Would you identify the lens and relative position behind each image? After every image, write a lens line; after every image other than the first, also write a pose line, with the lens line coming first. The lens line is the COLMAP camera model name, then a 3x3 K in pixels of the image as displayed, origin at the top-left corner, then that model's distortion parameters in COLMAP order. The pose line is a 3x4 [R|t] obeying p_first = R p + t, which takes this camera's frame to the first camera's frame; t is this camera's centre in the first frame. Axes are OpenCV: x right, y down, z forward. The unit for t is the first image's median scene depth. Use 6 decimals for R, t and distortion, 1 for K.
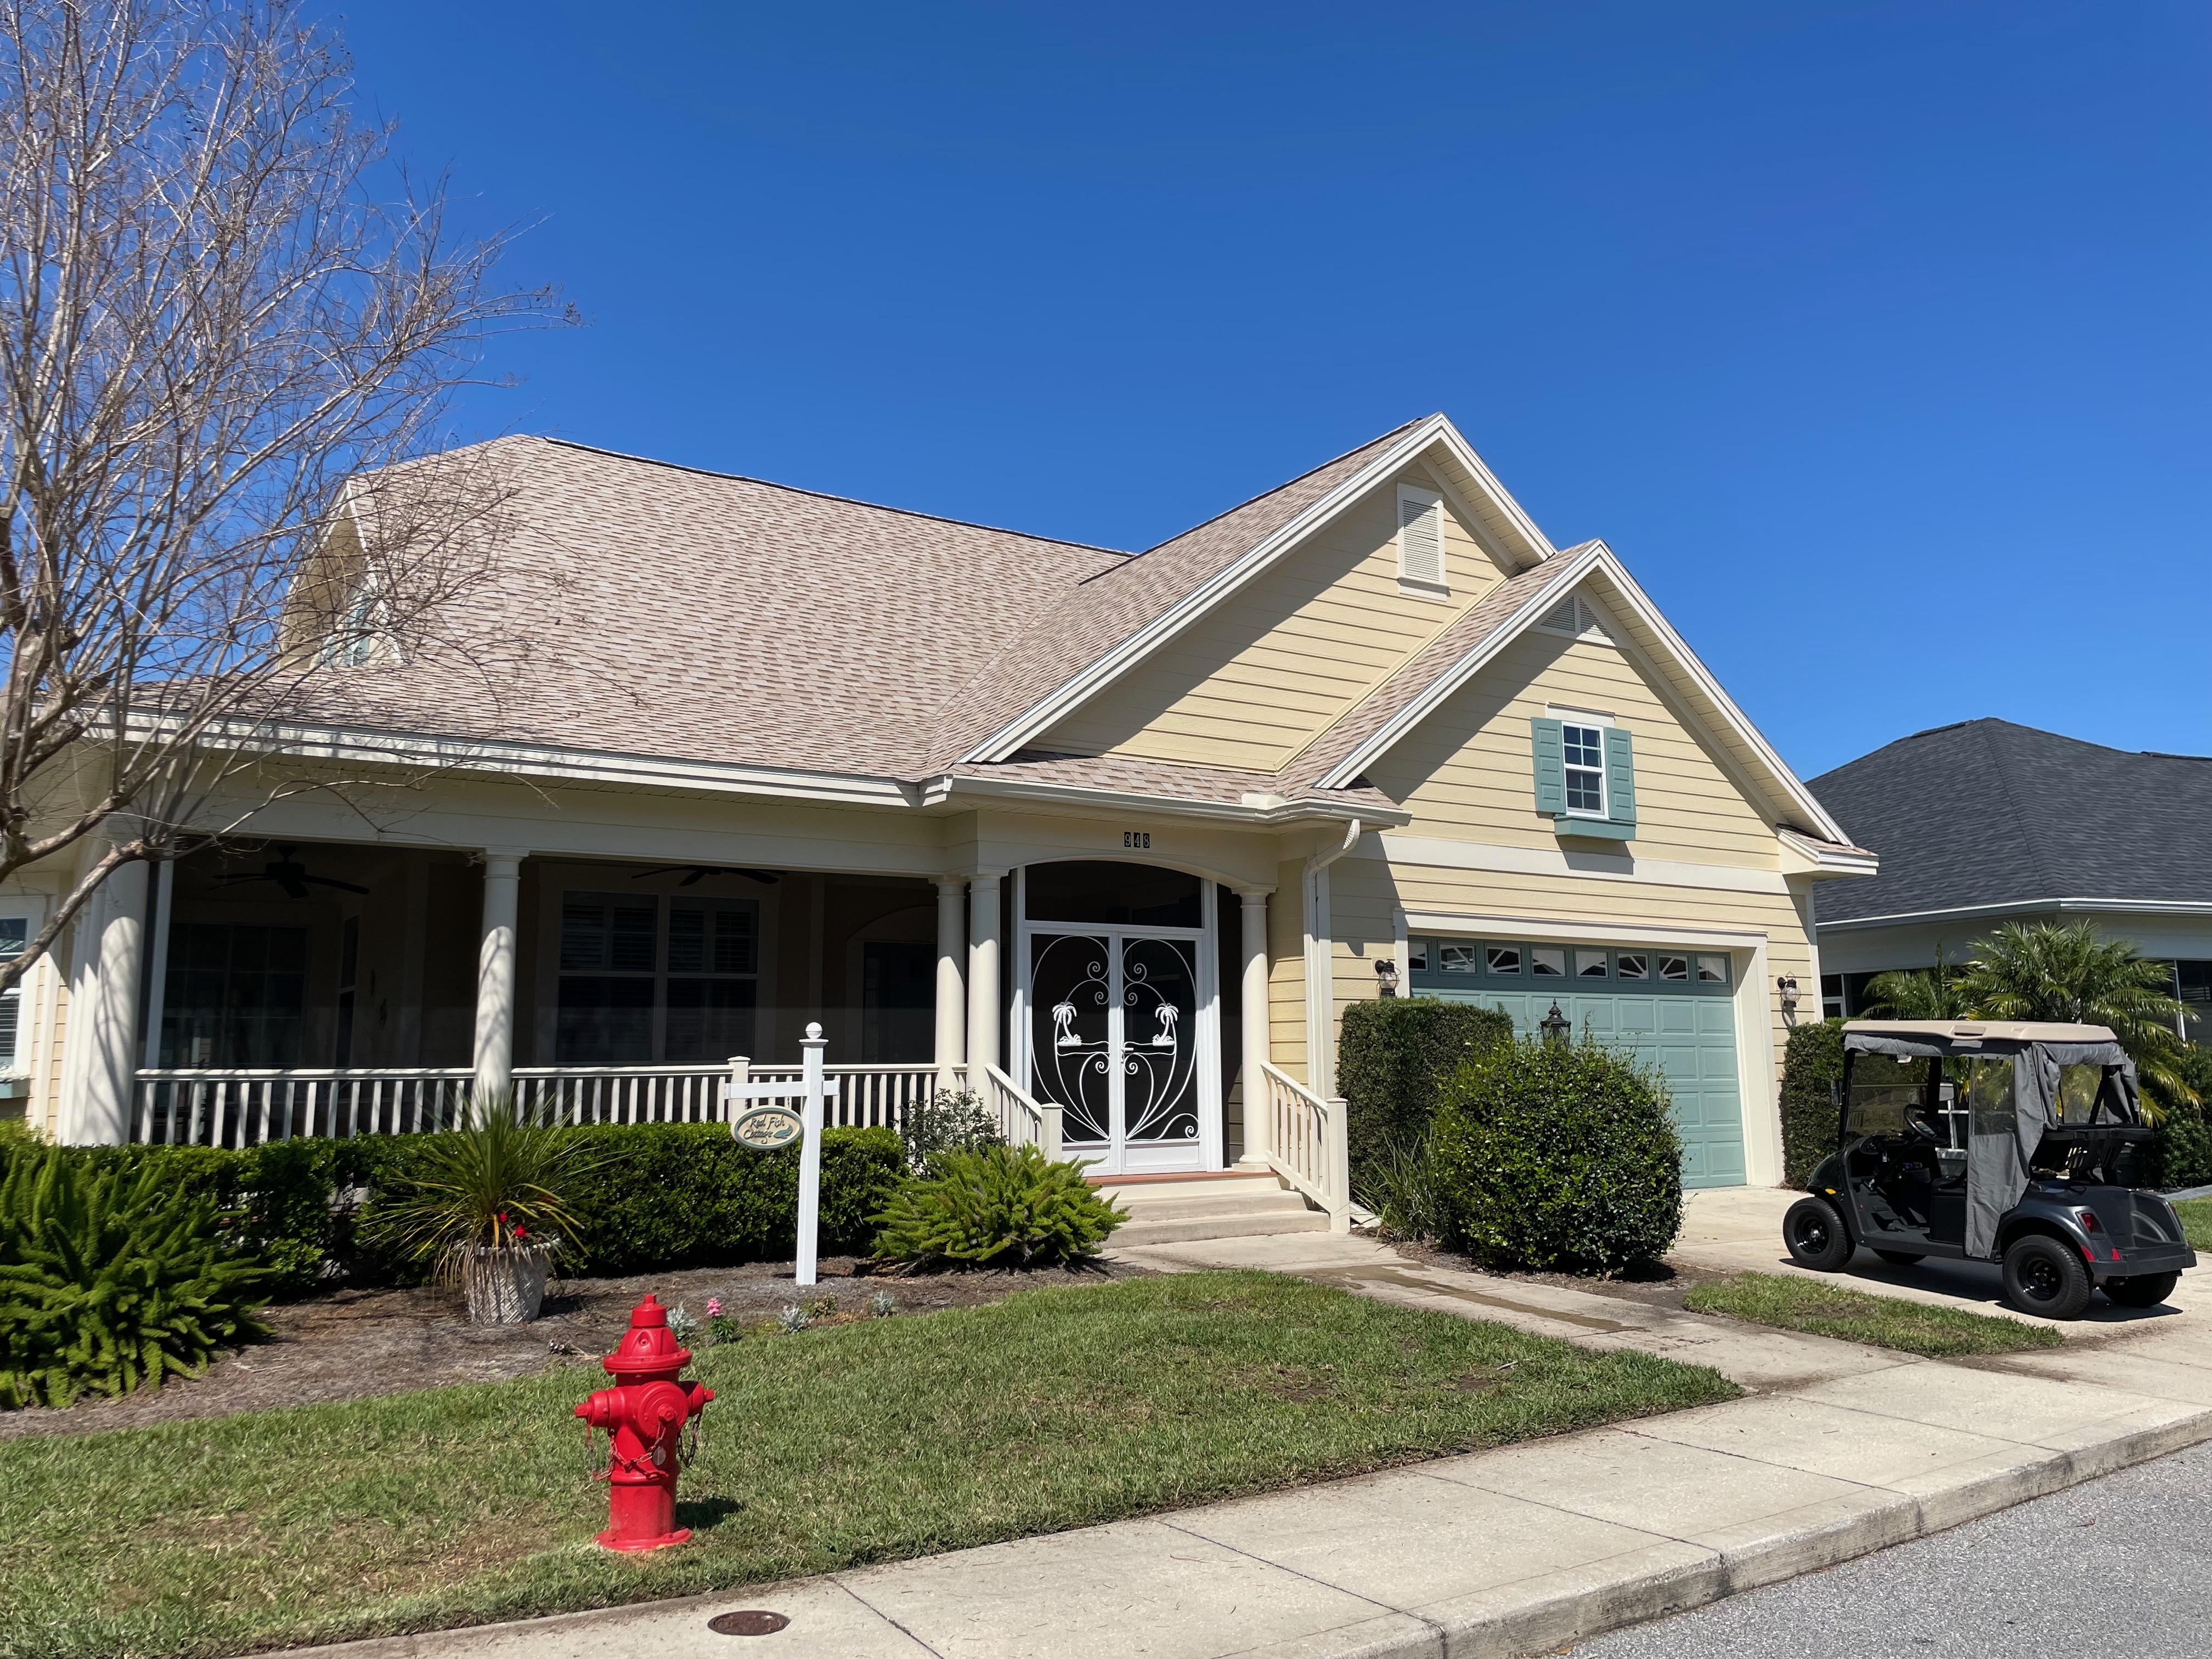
lens RADIAL K [[1620.9, 0, 1106.0], [0, 1620.9, 829.5], [0, 0, 1]] dist [0.081160, -0.105775]
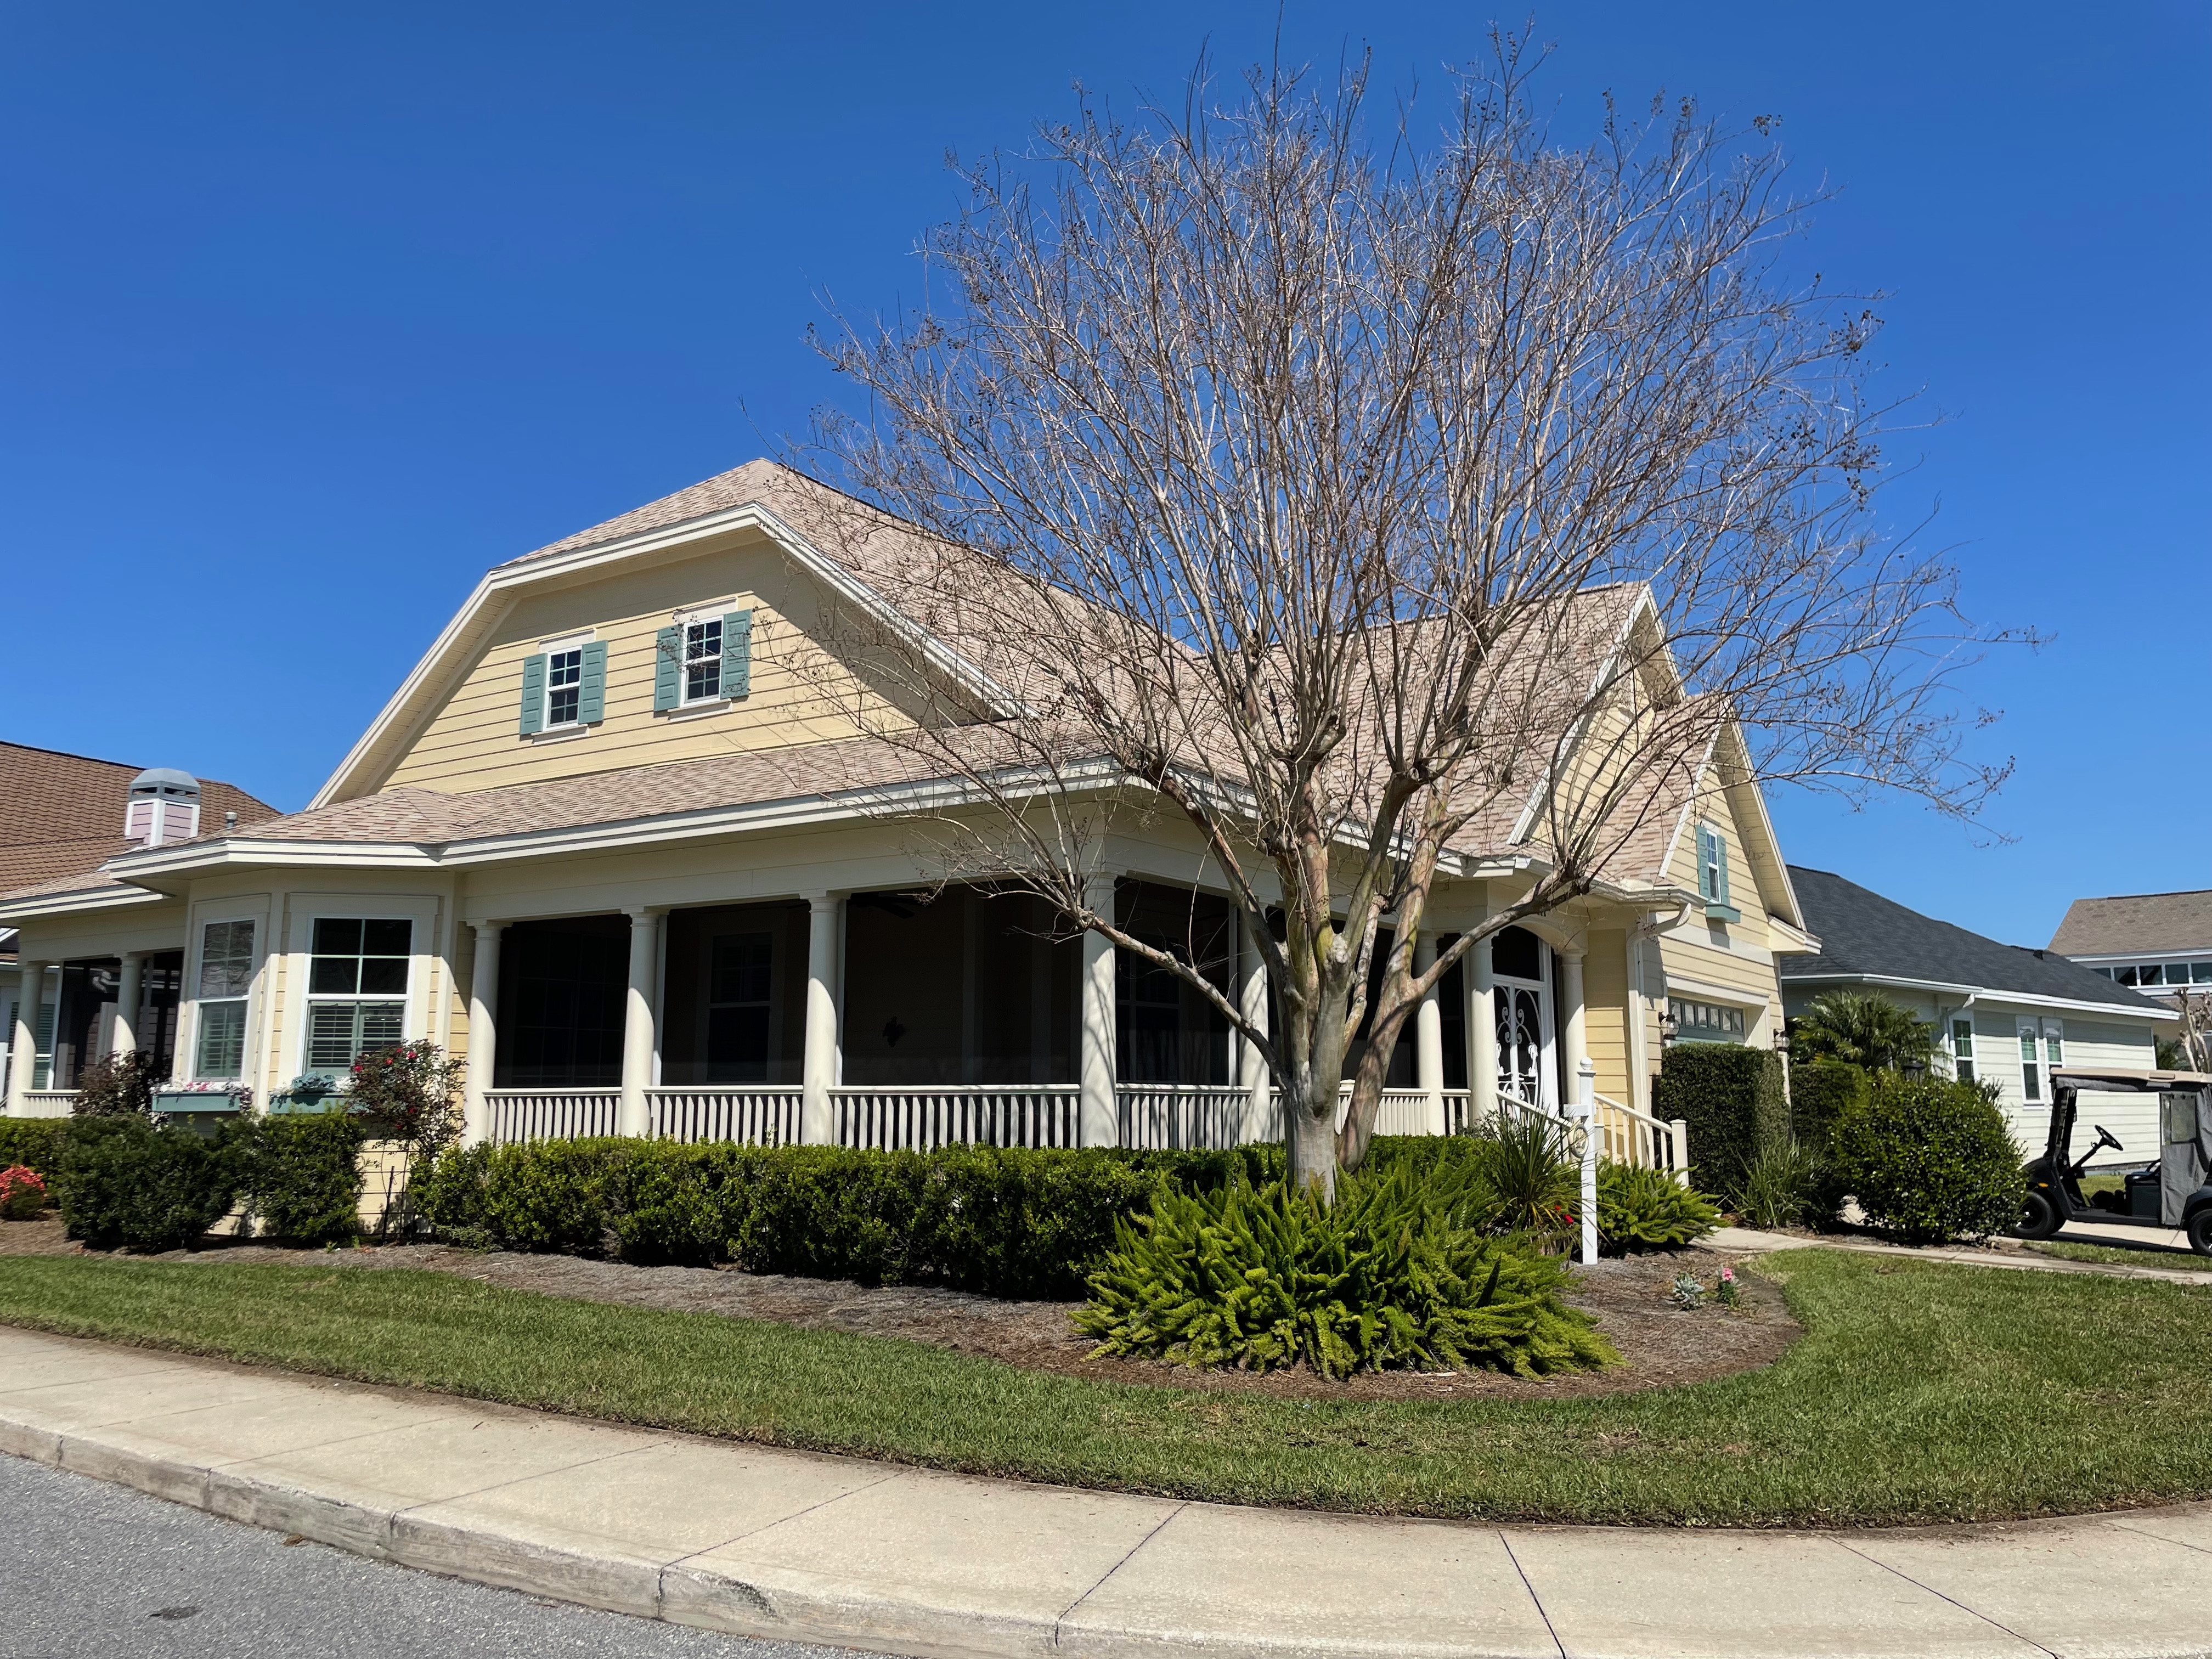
lens RADIAL K [[1620.9, 0, 1106.0], [0, 1620.9, 829.5], [0, 0, 1]] dist [0.081160, -0.105775]
pose [[0.919448, 0.071582, 0.386640, -0.737622], [-0.066400, 0.997434, -0.026760, 0.001222], [-0.387564, -0.001068, 0.921842, -0.013766]]
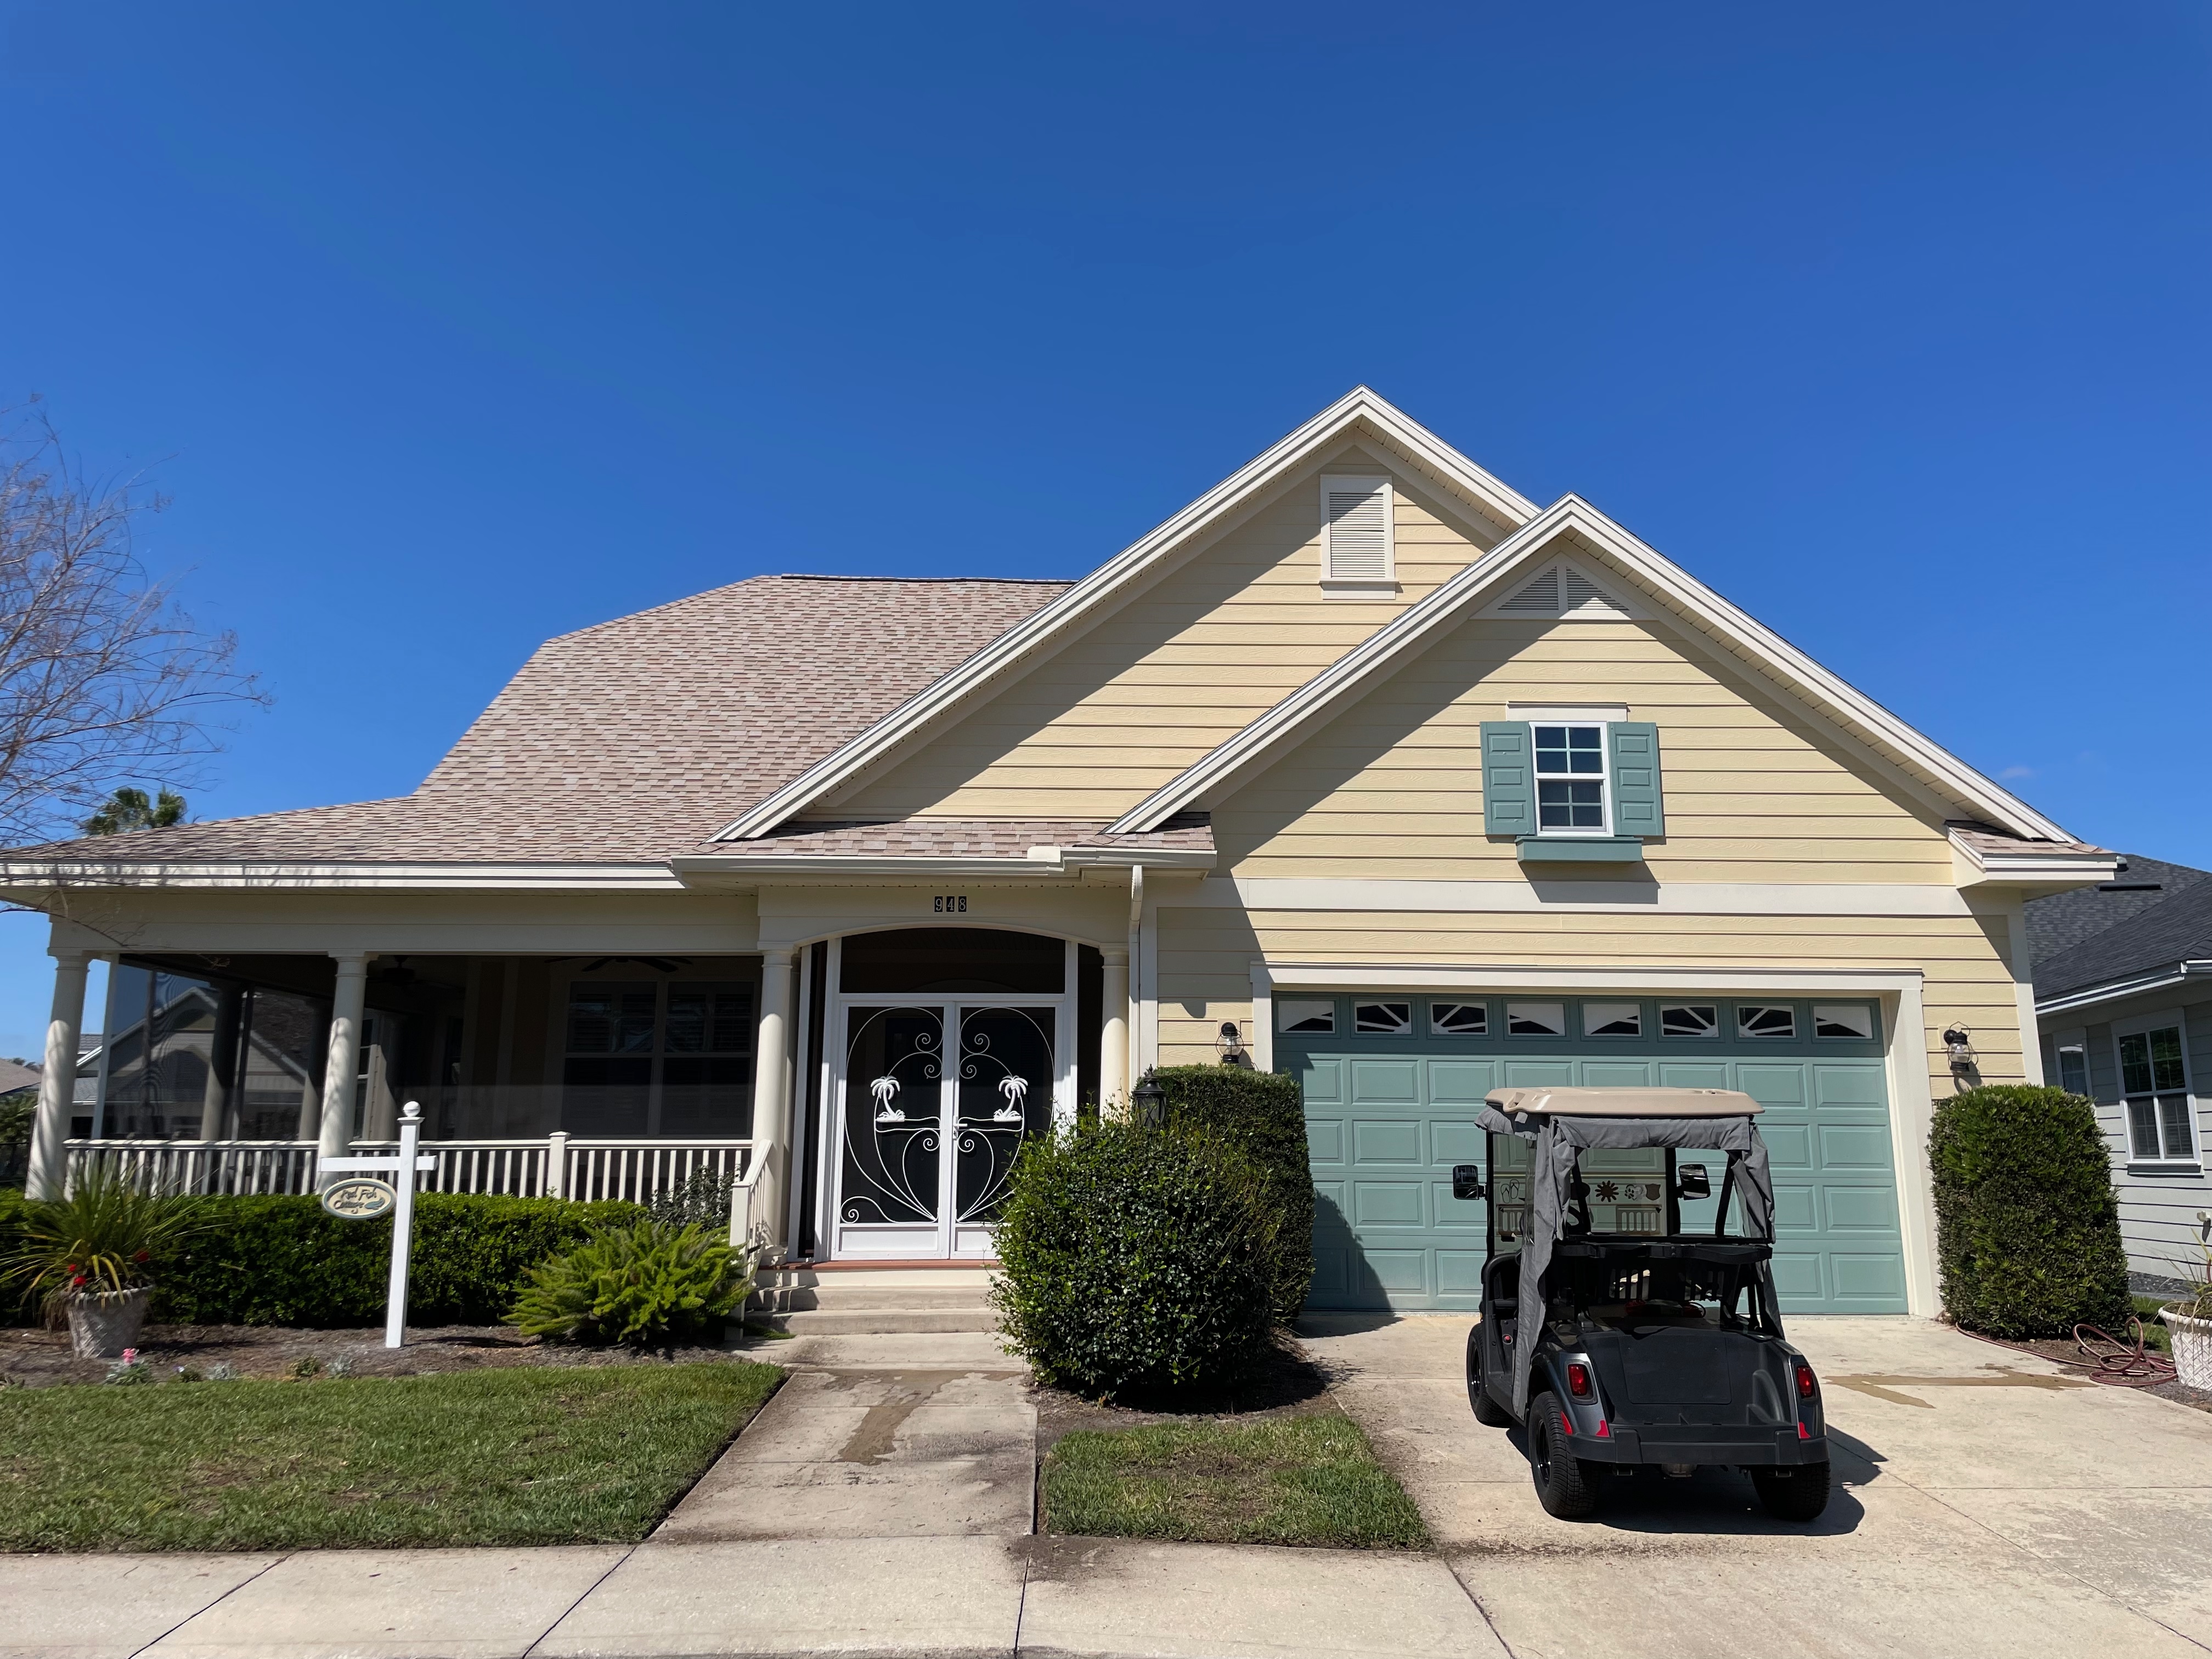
lens RADIAL K [[1620.9, 0, 1106.0], [0, 1620.9, 829.5], [0, 0, 1]] dist [0.081160, -0.105775]
pose [[0.861873, -0.087748, -0.499476, 0.556798], [0.065007, 0.995908, -0.062787, 0.027477], [0.502941, 0.021644, 0.864050, 0.210459]]
